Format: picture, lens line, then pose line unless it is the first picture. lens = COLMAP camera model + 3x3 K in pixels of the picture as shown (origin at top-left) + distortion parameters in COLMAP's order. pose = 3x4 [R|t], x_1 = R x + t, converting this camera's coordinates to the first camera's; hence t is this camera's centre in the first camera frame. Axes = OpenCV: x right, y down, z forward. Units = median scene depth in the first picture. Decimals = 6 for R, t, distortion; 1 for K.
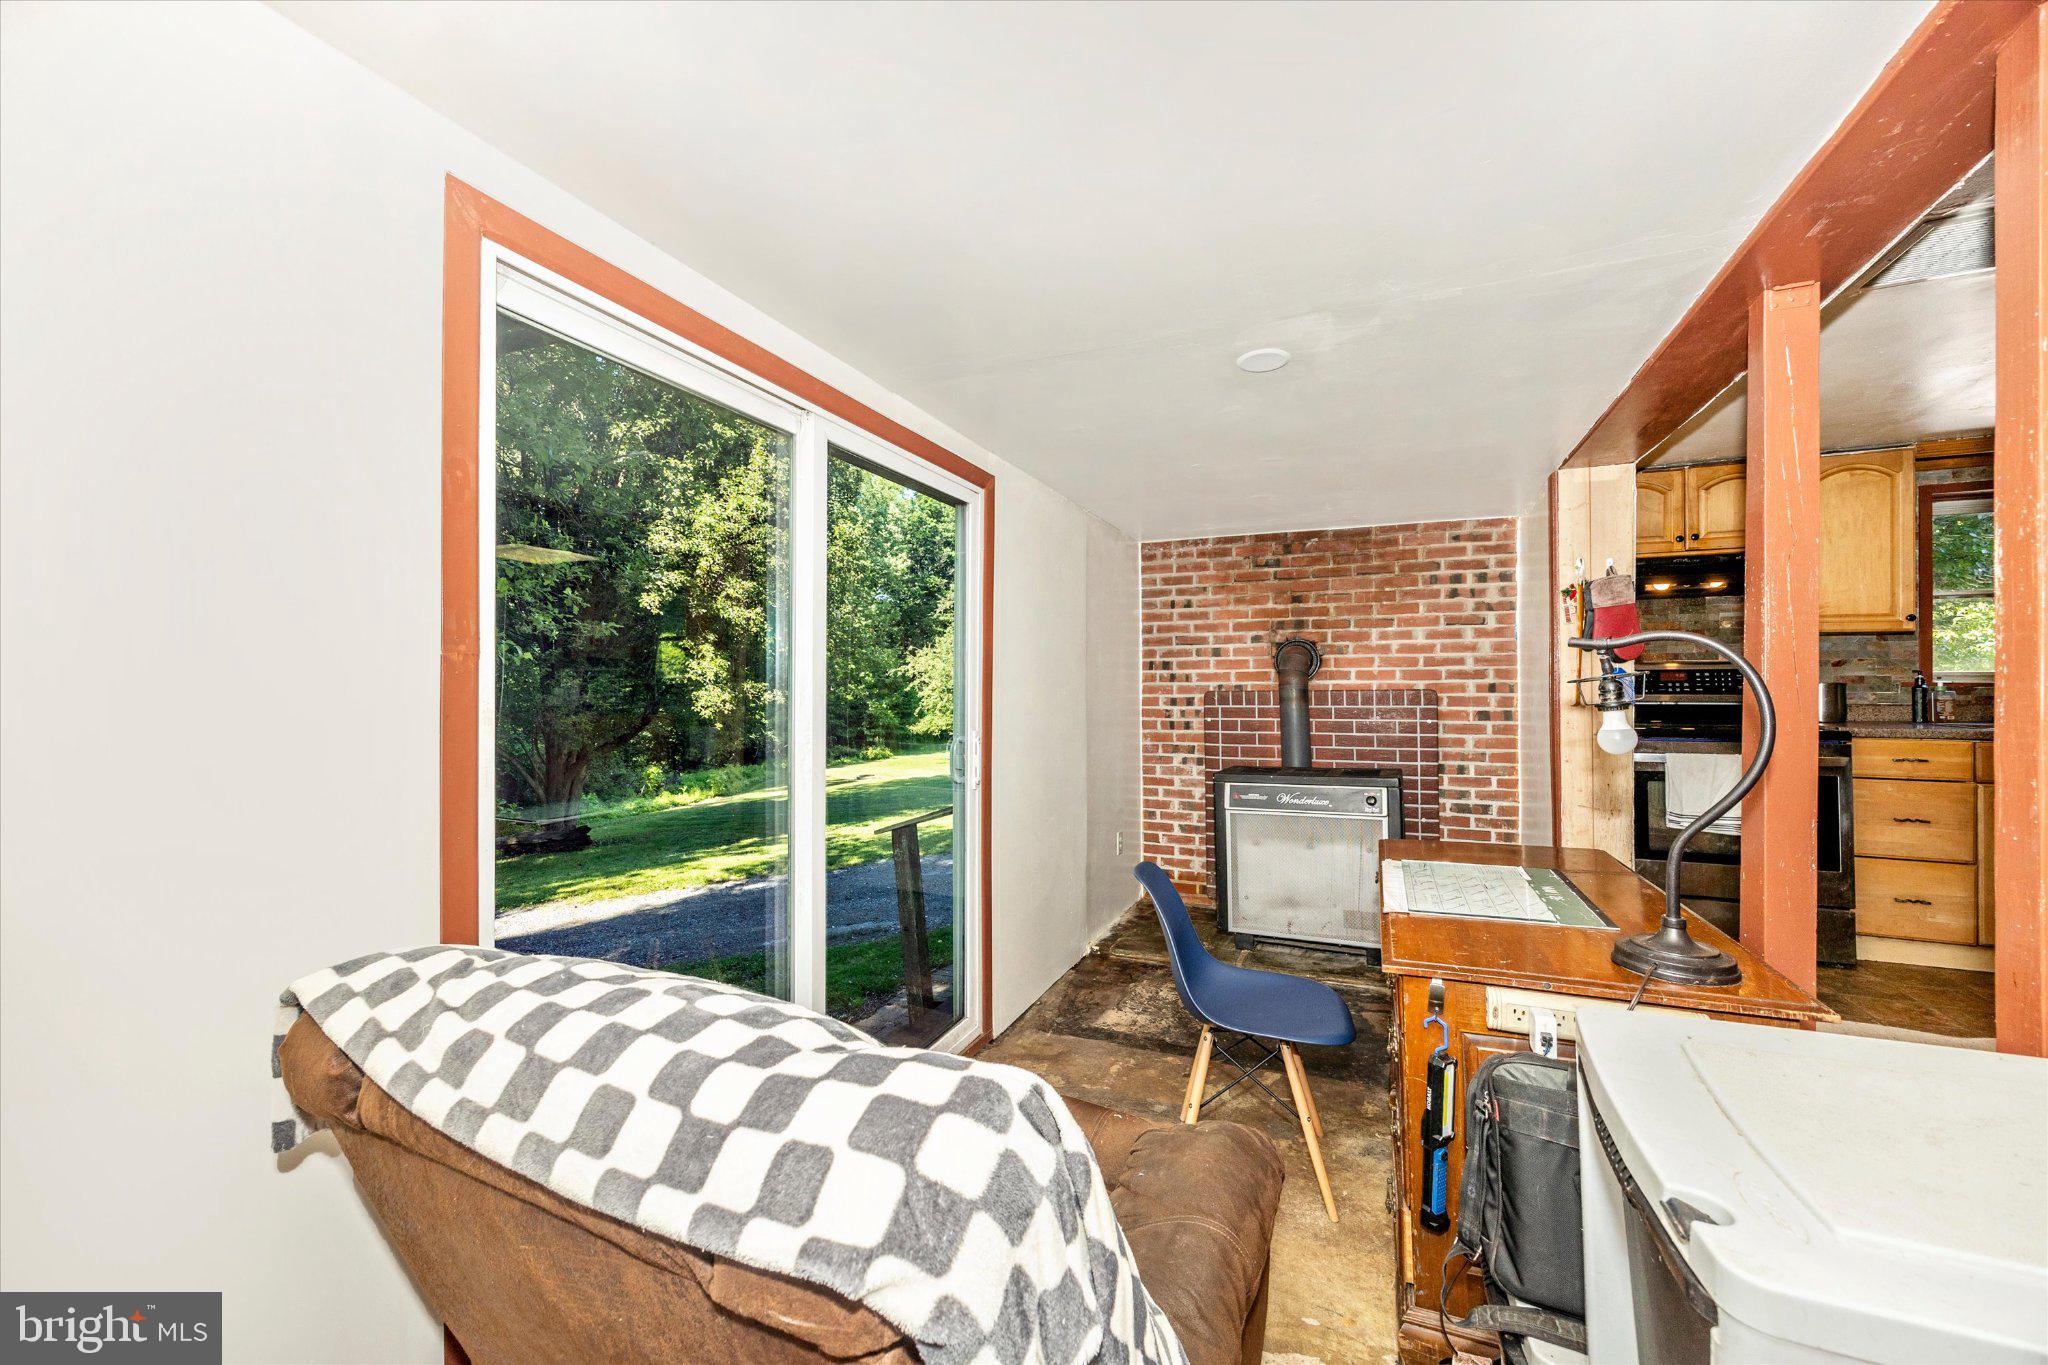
lens RADIAL K [[793.4, 0, 1010.2], [0, 793.4, 678.3], [0, 0, 1]] dist [-0.001960, -0.000956]
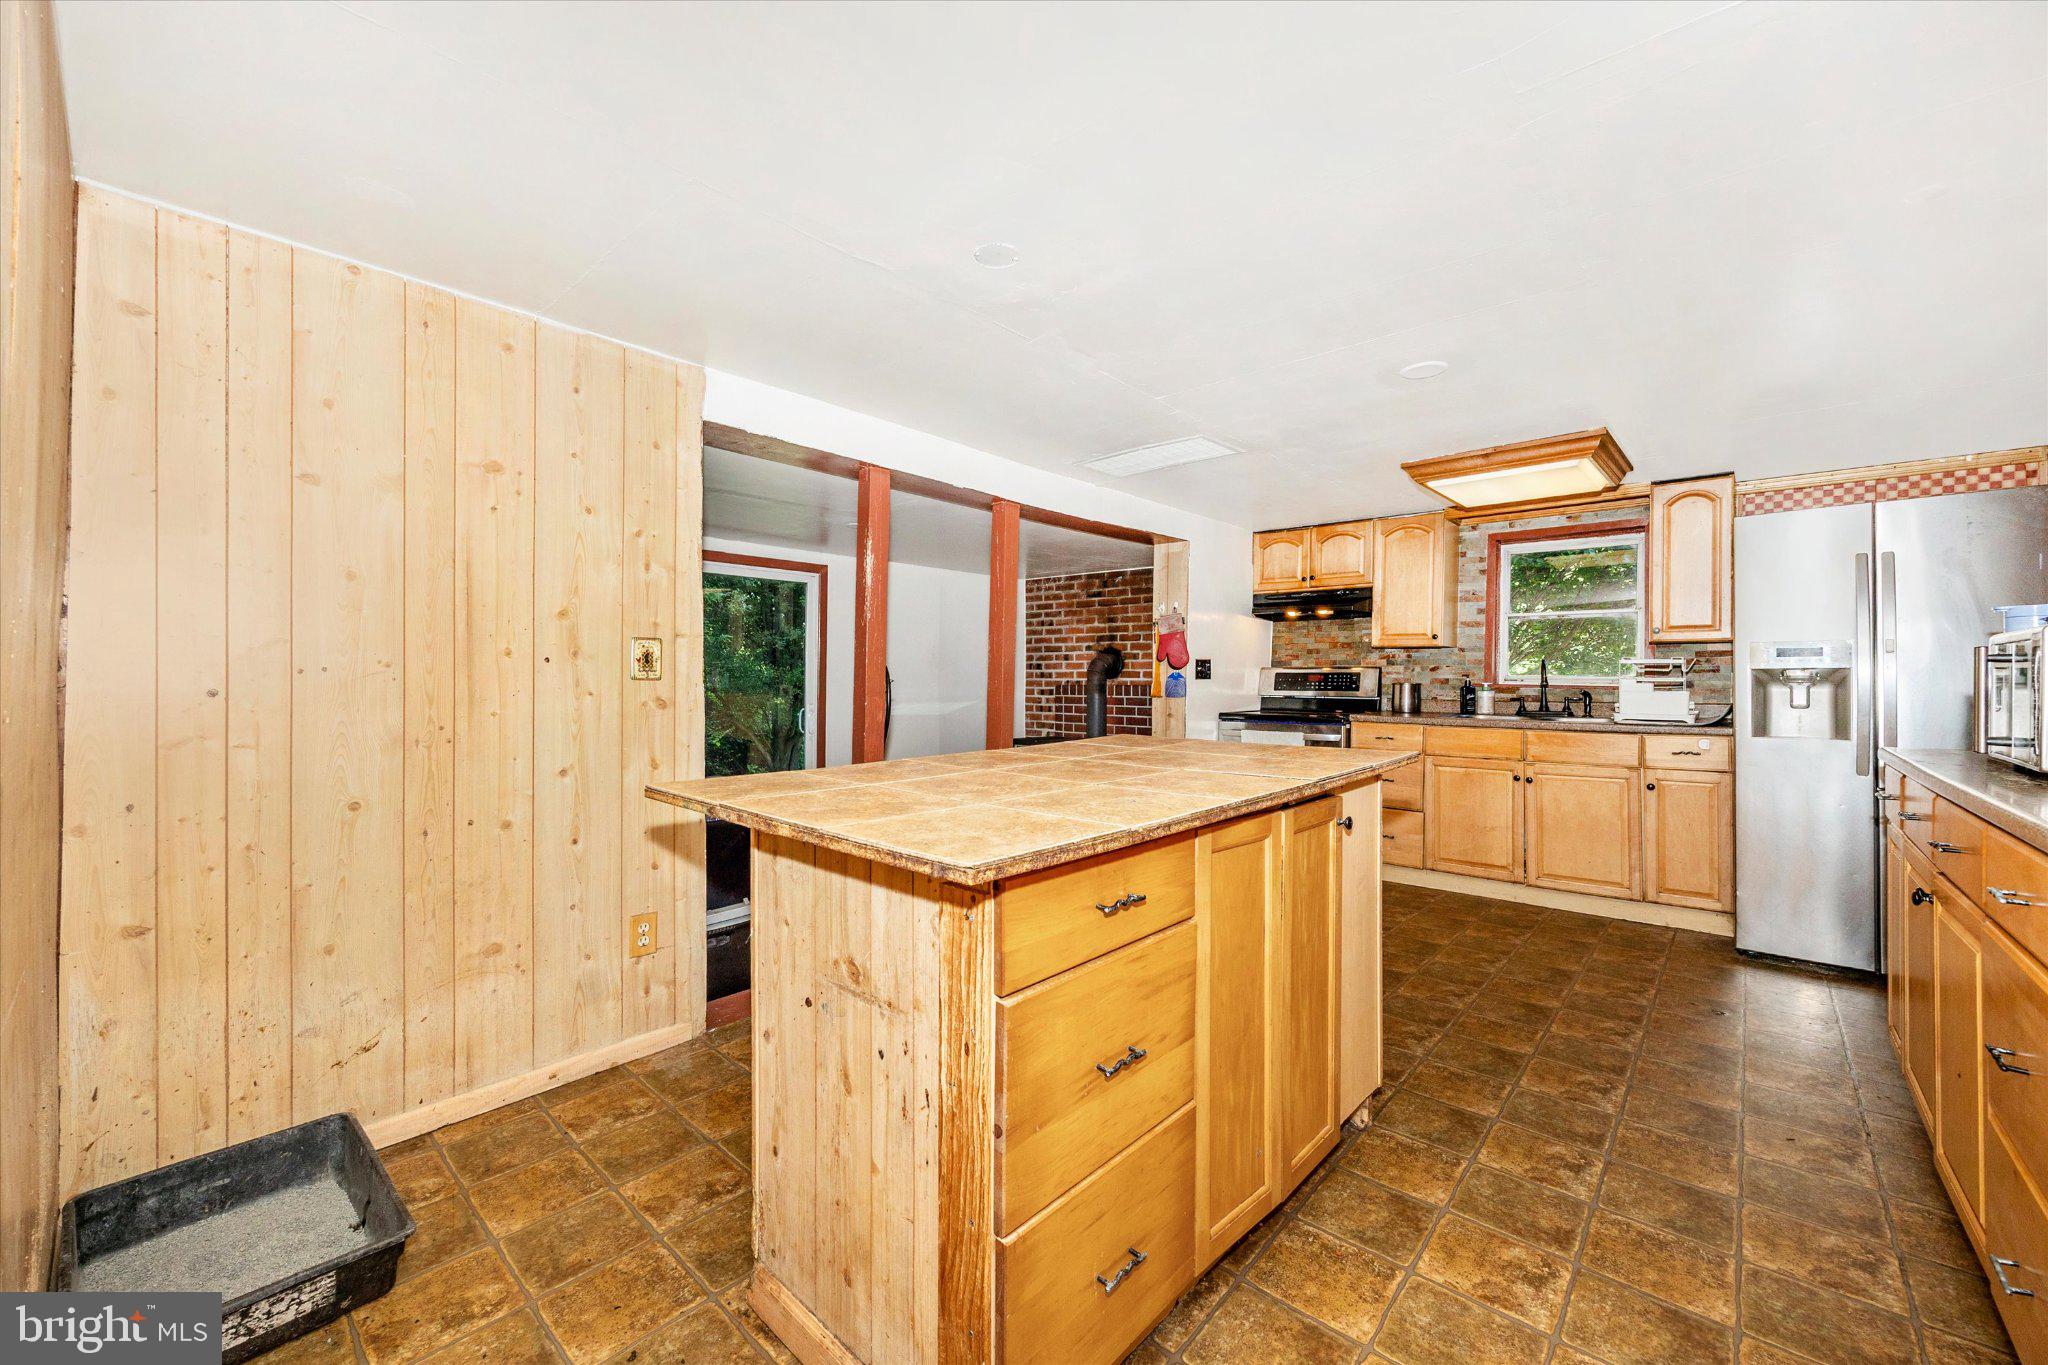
lens RADIAL K [[793.4, 0, 1024.0], [0, 793.4, 671.3], [0, 0, 1]] dist [-0.001960, -0.000956]
pose [[0.955282, 0.002872, -0.295682, 0.607882], [-0.000926, 0.999977, 0.006719, -0.017795], [0.295694, -0.006145, 0.955263, -0.368847]]
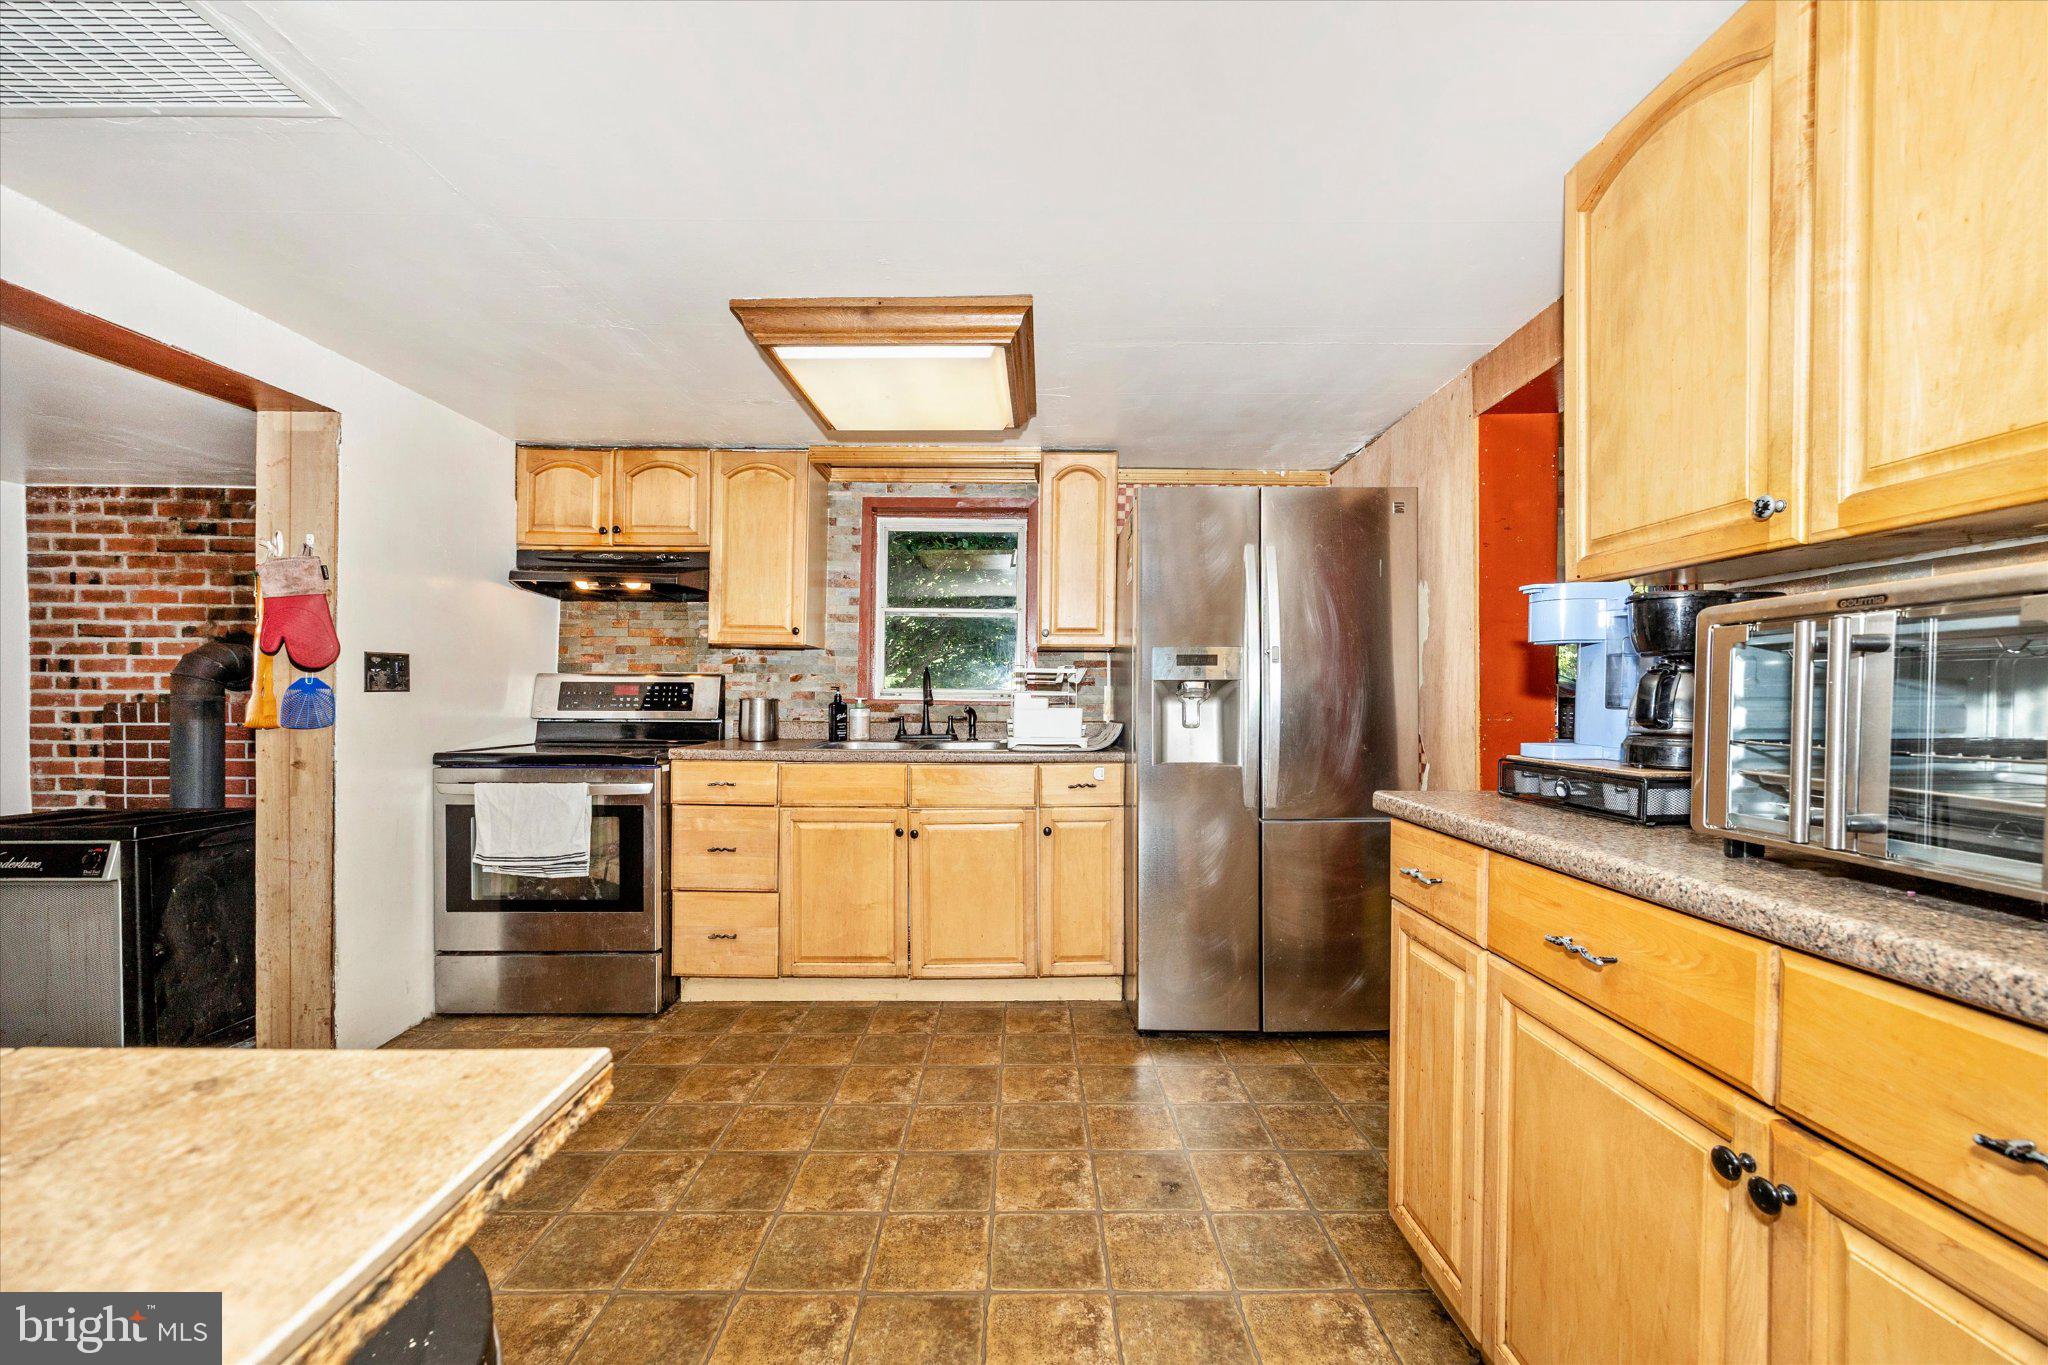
lens RADIAL K [[793.4, 0, 1020.1], [0, 793.4, 712.5], [0, 0, 1]] dist [-0.001960, -0.000956]
pose [[0.907178, -0.001415, 0.420745, 0.690099], [-0.014424, 0.999302, 0.034460, -0.011127], [-0.420500, -0.037330, 0.906524, 0.011241]]
